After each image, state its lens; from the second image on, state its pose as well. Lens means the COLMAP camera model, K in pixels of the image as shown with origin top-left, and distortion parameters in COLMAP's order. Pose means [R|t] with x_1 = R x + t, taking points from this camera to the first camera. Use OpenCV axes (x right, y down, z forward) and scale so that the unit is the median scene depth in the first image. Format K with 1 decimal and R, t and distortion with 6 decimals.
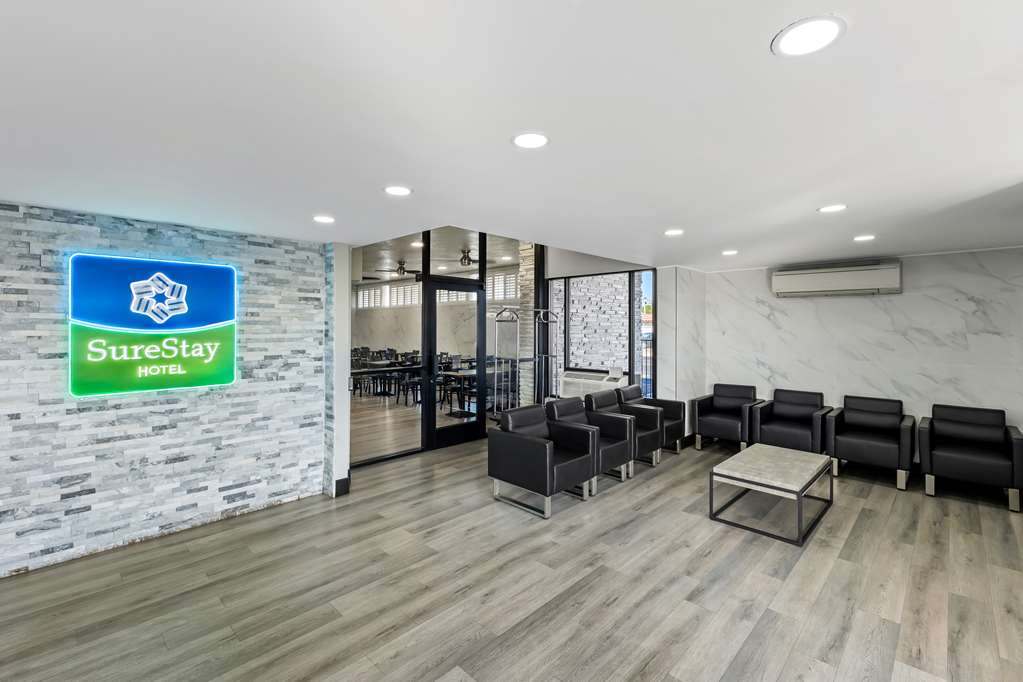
lens RADIAL K [[444.8, 0, 510.0], [0, 444.8, 332.0], [0, 0, 1]] dist [0.001946, -0.000131]
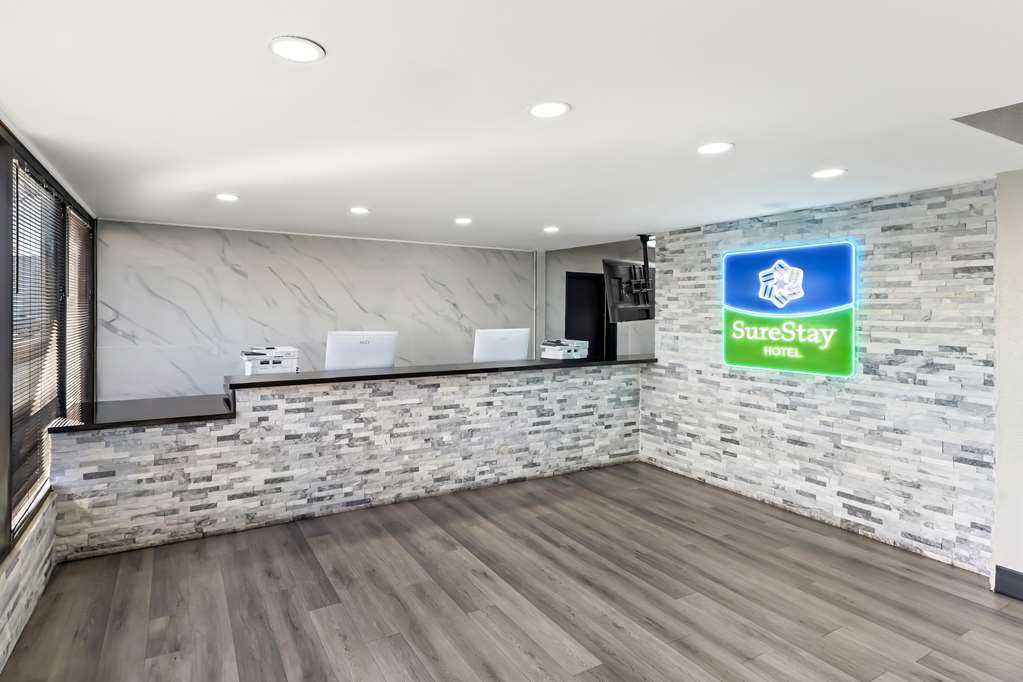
lens RADIAL K [[657.2, 0, 512.5], [0, 657.2, 333.7], [0, 0, 1]] dist [0.000278, -0.000727]
pose [[-0.317976, 0.032239, -0.947550, 0.822465], [-0.017790, 0.999043, 0.039961, -0.008091], [0.947932, 0.029564, -0.317098, 0.810068]]
